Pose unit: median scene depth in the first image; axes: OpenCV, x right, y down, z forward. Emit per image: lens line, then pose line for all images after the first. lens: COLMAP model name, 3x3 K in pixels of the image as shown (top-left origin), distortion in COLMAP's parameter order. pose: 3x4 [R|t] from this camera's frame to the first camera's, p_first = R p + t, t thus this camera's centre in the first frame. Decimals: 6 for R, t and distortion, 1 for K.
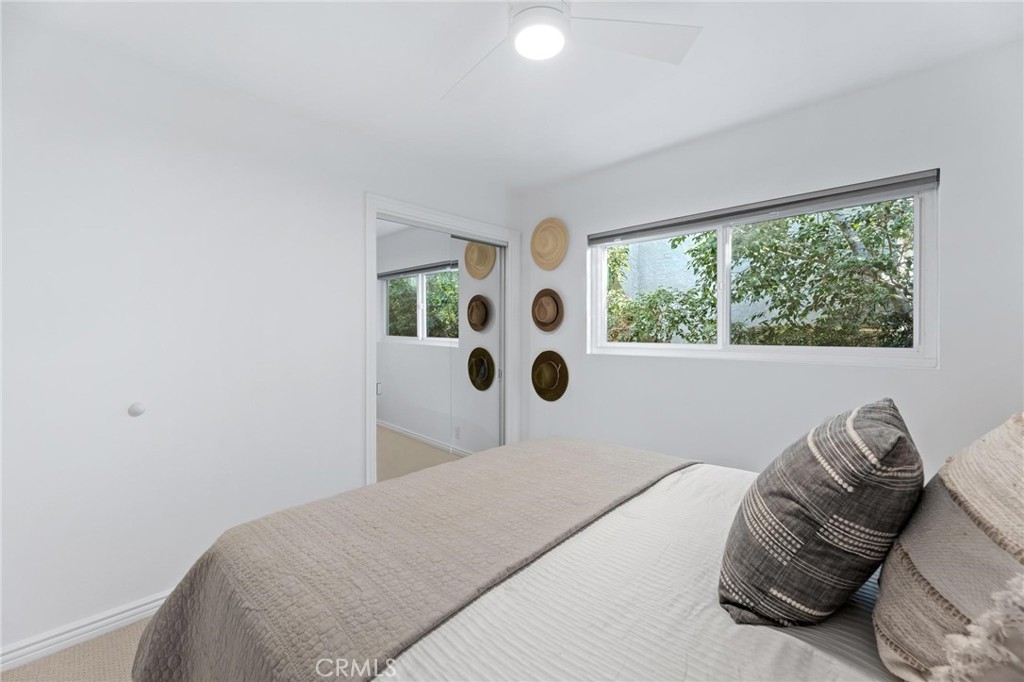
lens RADIAL K [[409.9, 0, 512.0], [0, 409.9, 341.0], [0, 0, 1]] dist [0.001094, 0.000123]
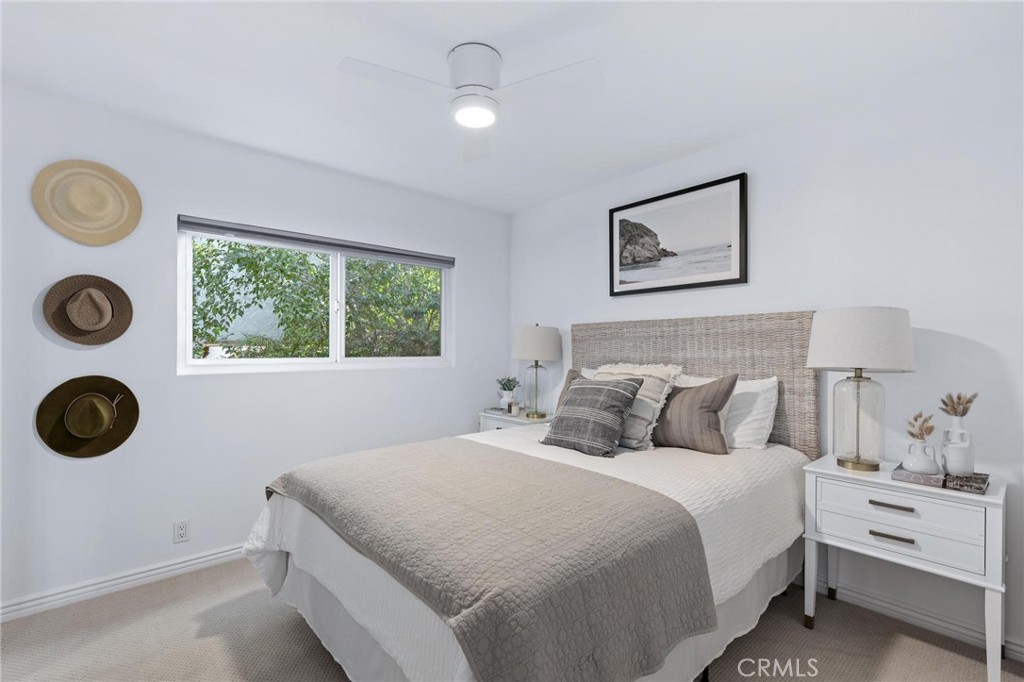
lens RADIAL K [[505.2, 0, 512.0], [0, 505.2, 341.0], [0, 0, 1]] dist [0.004856, 0.000892]
pose [[0.058699, 0.005650, 0.998260, -1.046682], [0.012710, 0.999899, -0.006406, -0.027580], [-0.998195, 0.013064, 0.058621, 0.532625]]
